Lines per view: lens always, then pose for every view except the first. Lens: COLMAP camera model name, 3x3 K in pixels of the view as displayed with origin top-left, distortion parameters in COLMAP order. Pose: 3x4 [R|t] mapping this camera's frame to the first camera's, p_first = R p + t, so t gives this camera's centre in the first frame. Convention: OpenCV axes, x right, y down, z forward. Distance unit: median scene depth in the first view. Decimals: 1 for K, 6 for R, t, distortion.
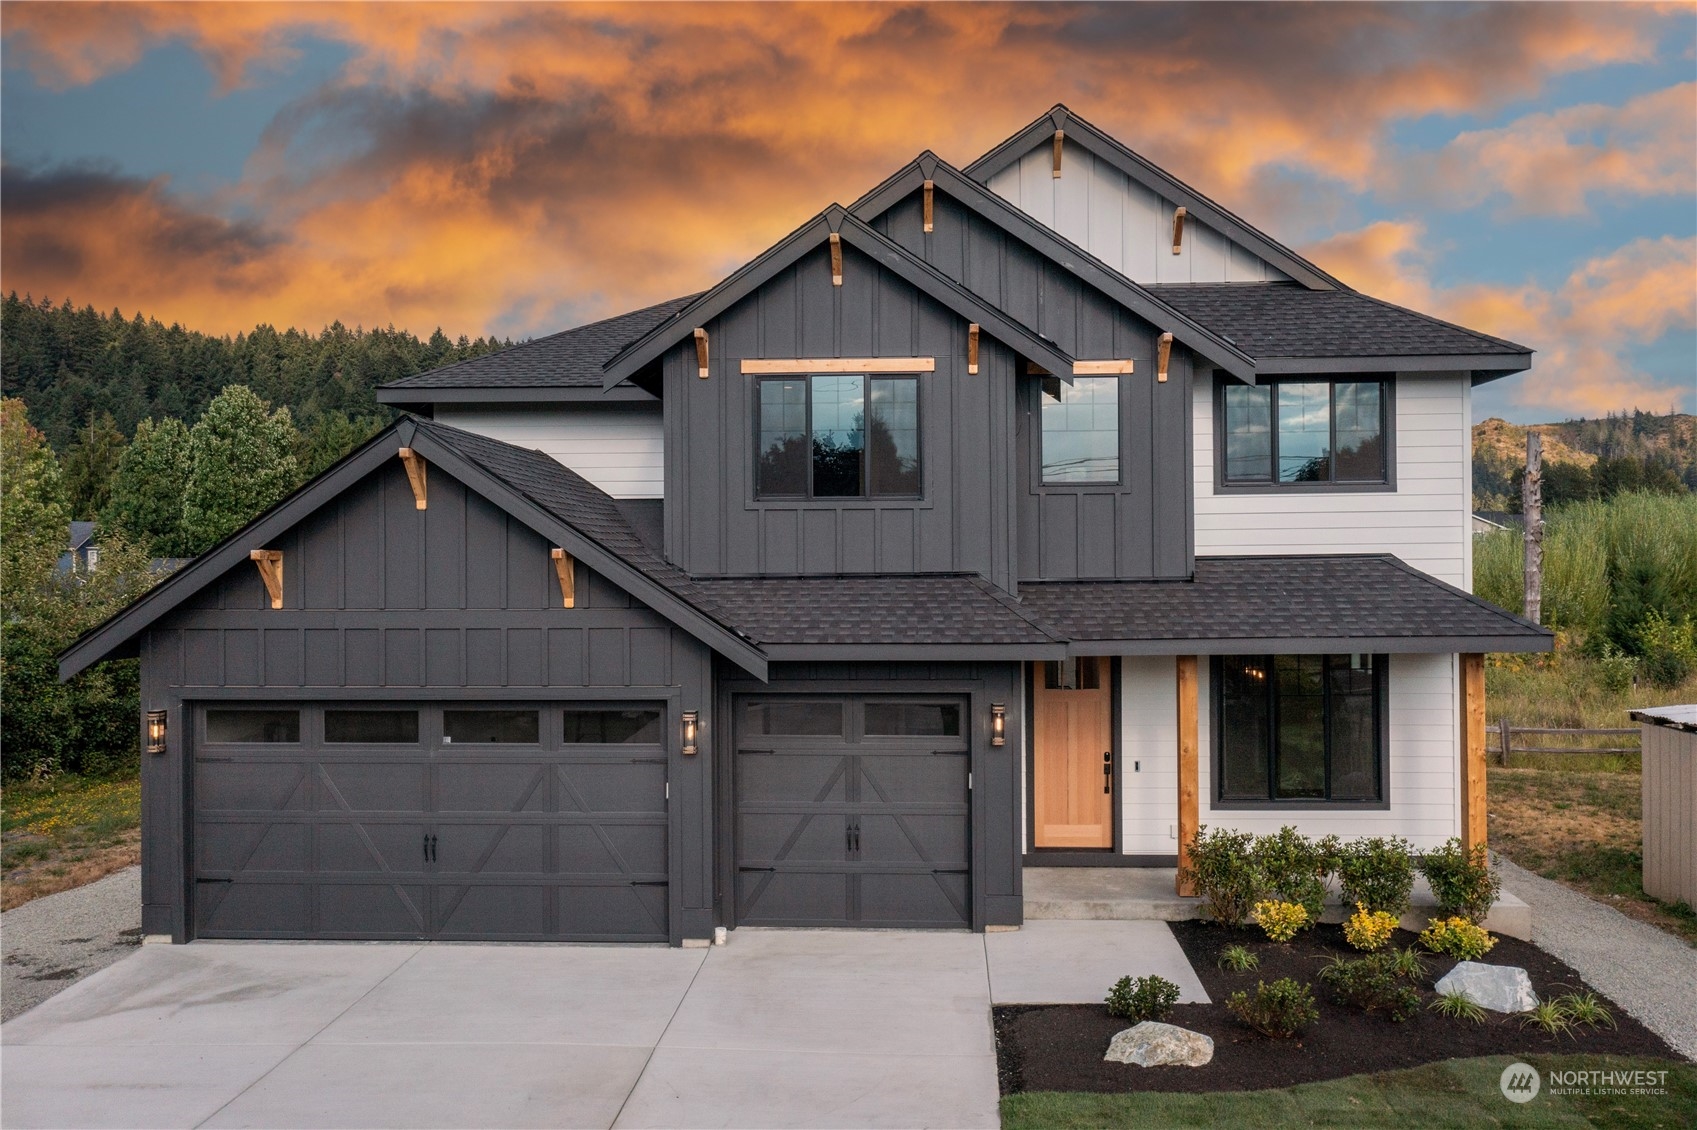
lens RADIAL K [[1315.2, 0, 848.5], [0, 1315.2, 565.0], [0, 0, 1]] dist [-0.008486, 0.001331]
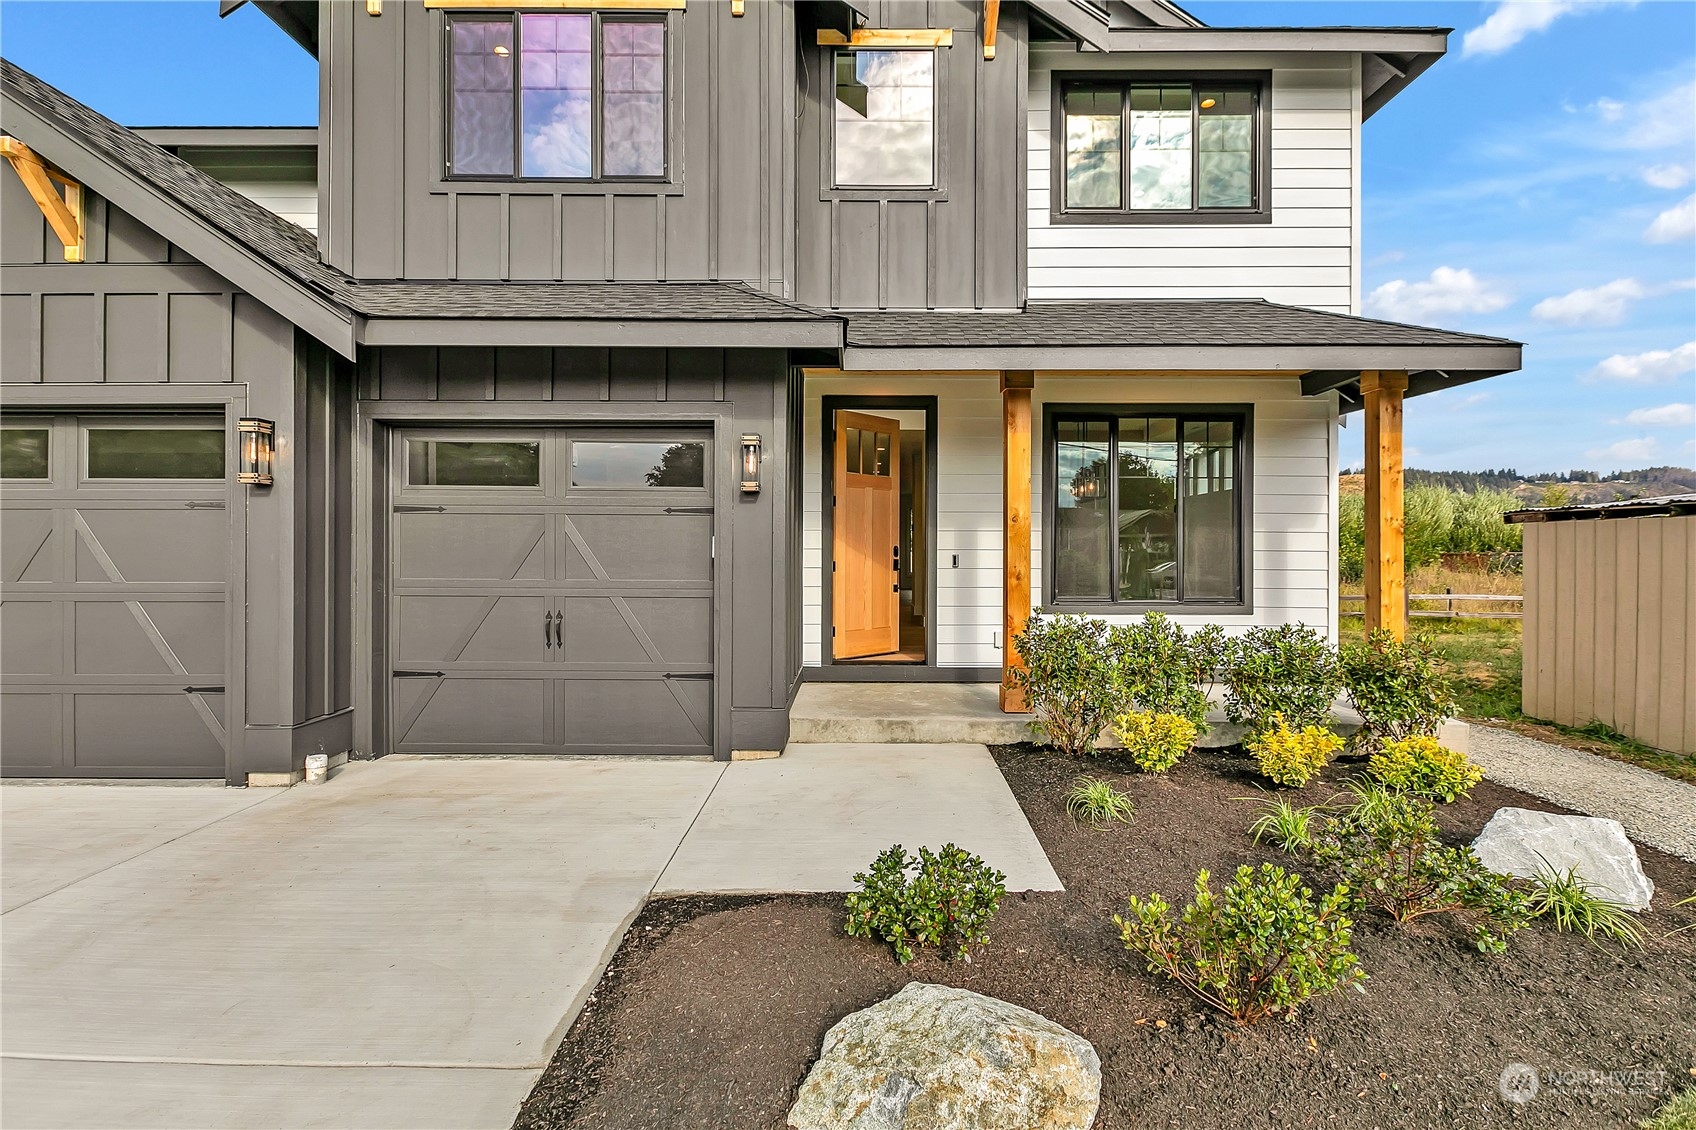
lens RADIAL K [[781.2, 0, 848.6], [0, 781.2, 554.8], [0, 0, 1]] dist [0.003540, 0.000190]
pose [[0.998700, 0.008664, 0.050230, 0.143877], [-0.009109, 0.999921, 0.008632, 0.163913], [-0.050151, -0.009078, 0.998700, 0.575239]]
